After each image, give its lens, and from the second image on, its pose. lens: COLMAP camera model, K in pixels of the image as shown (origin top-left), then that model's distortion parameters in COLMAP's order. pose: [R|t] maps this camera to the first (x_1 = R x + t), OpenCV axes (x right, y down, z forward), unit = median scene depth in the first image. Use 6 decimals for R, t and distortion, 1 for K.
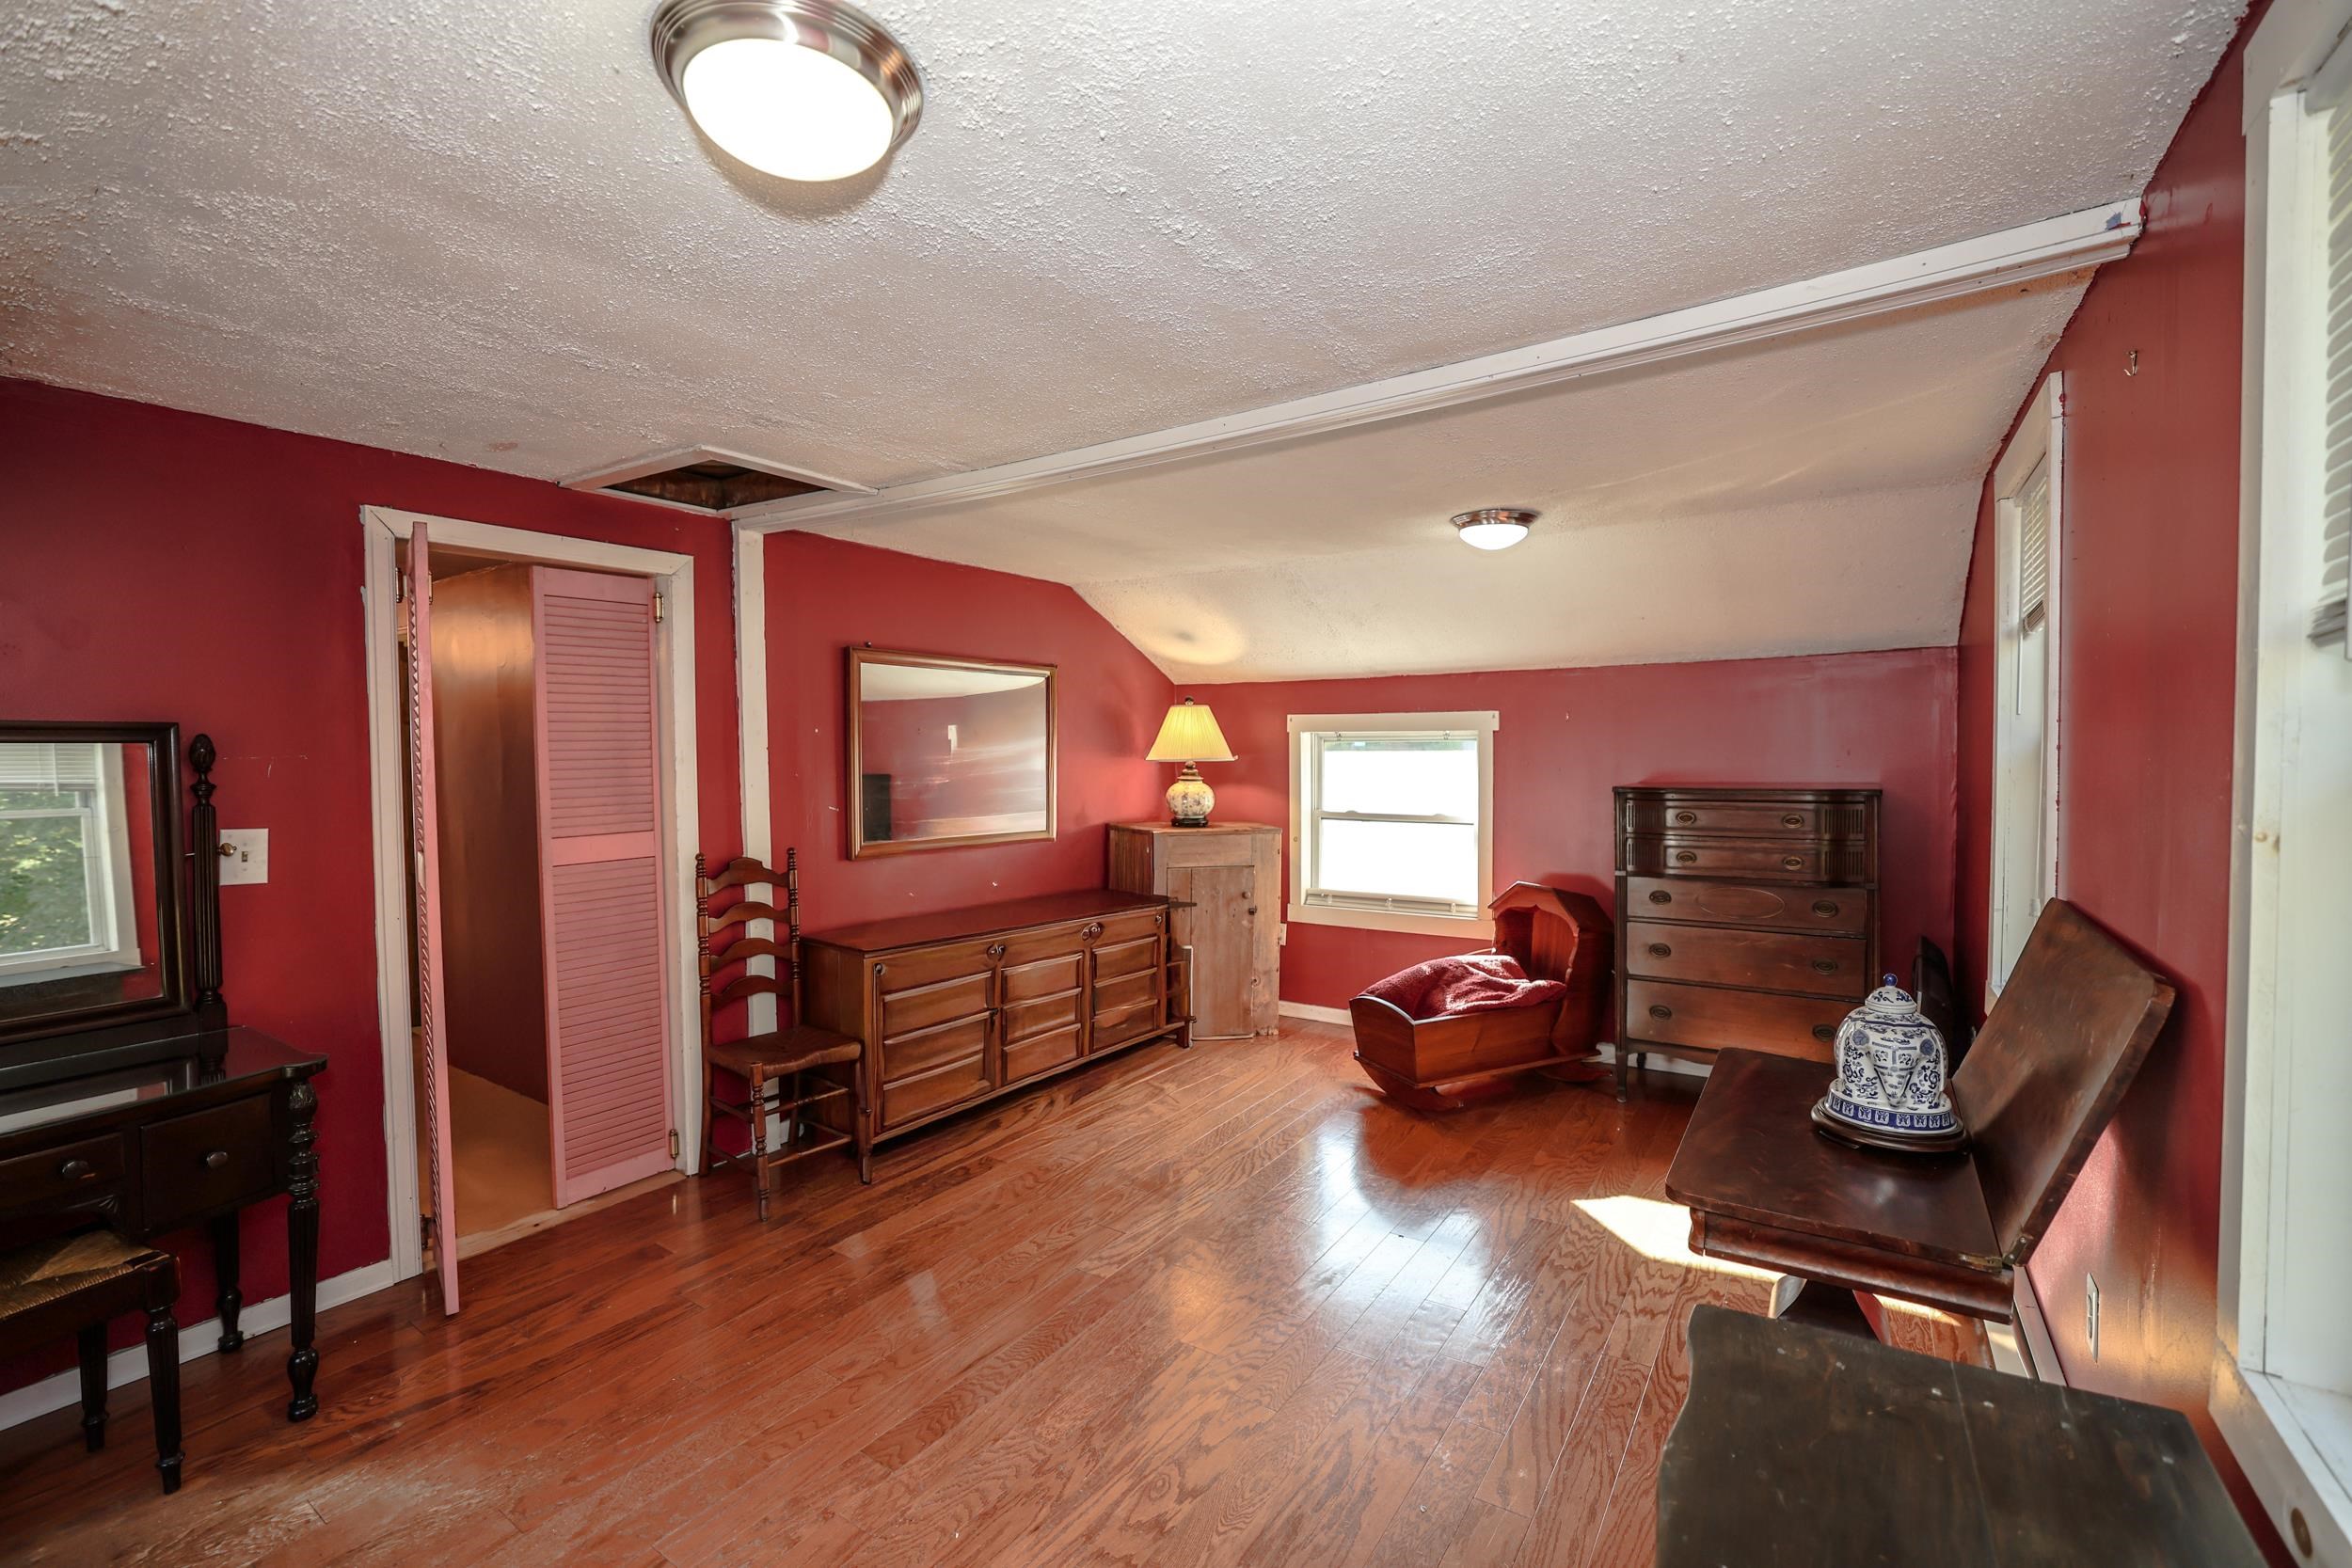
lens RADIAL K [[1024.4, 0, 1183.4], [0, 1024.4, 783.3], [0, 0, 1]] dist [-0.022802, 0.006821]
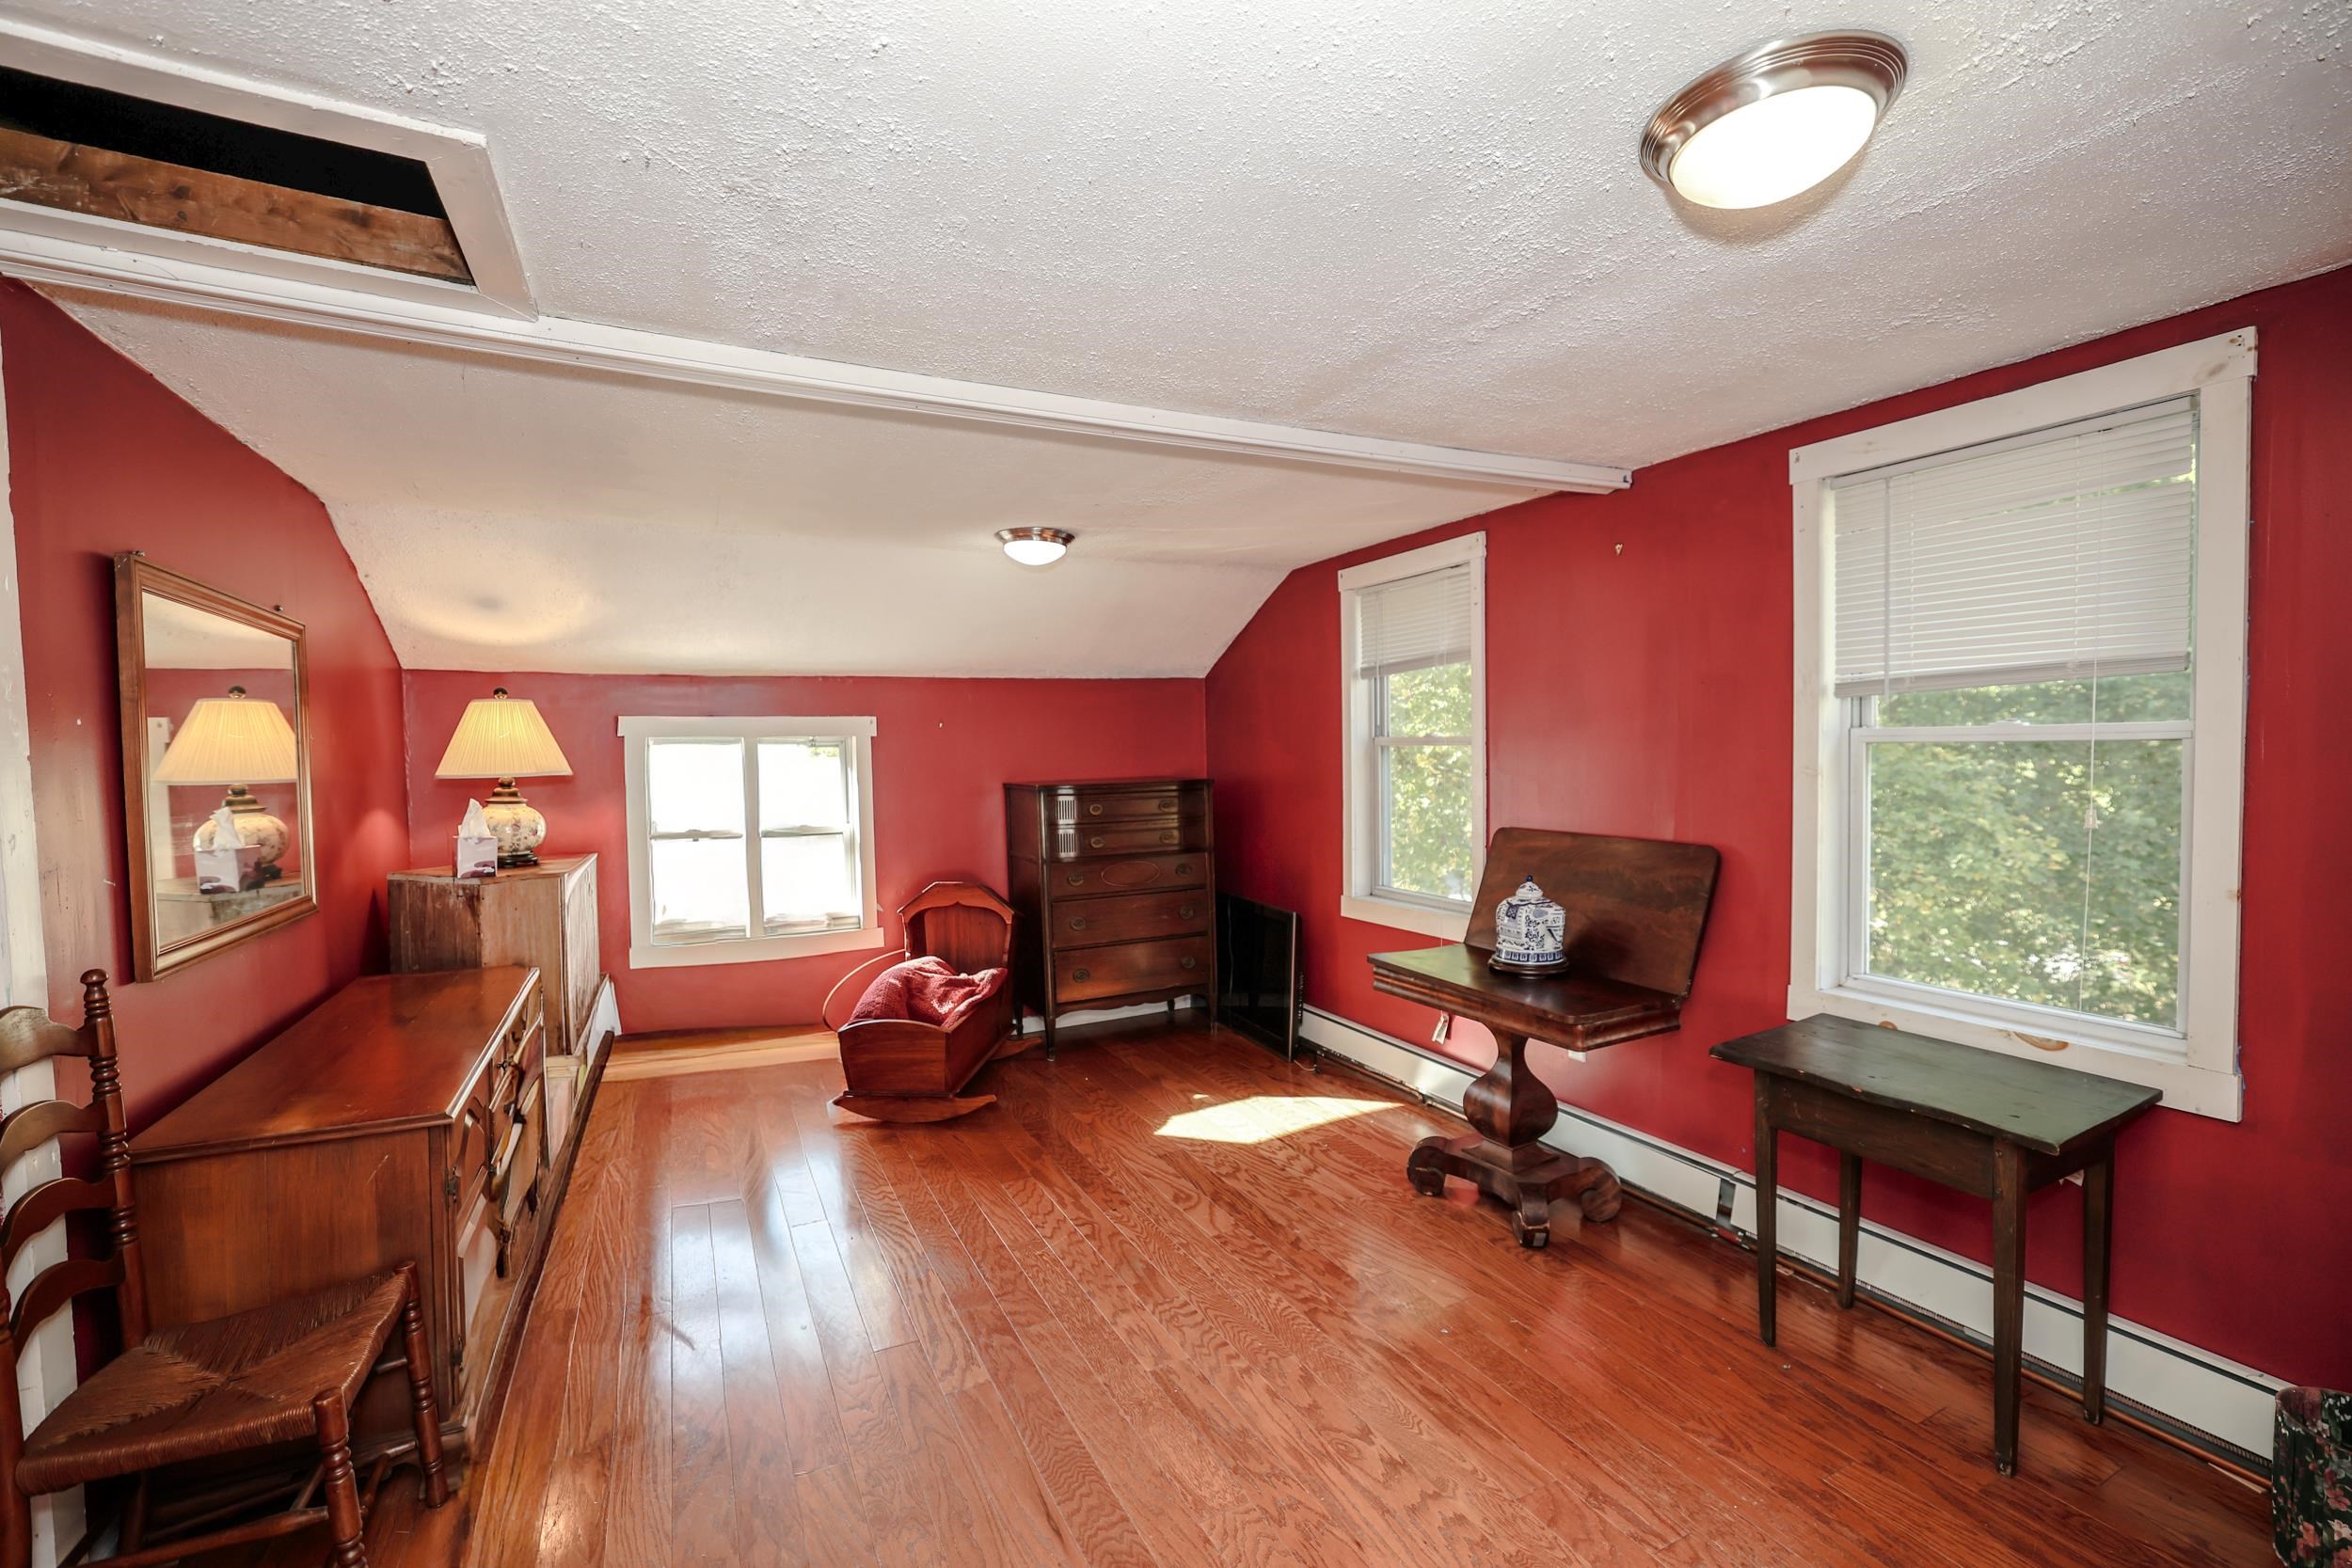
lens RADIAL K [[1024.4, 0, 1192.3], [0, 1024.4, 786.5], [0, 0, 1]] dist [-0.022802, 0.006821]
pose [[0.489270, -0.036750, 0.871358, -0.459984], [0.045185, 0.998838, 0.016755, -0.005766], [-0.870961, 0.031174, 0.490362, 0.281783]]
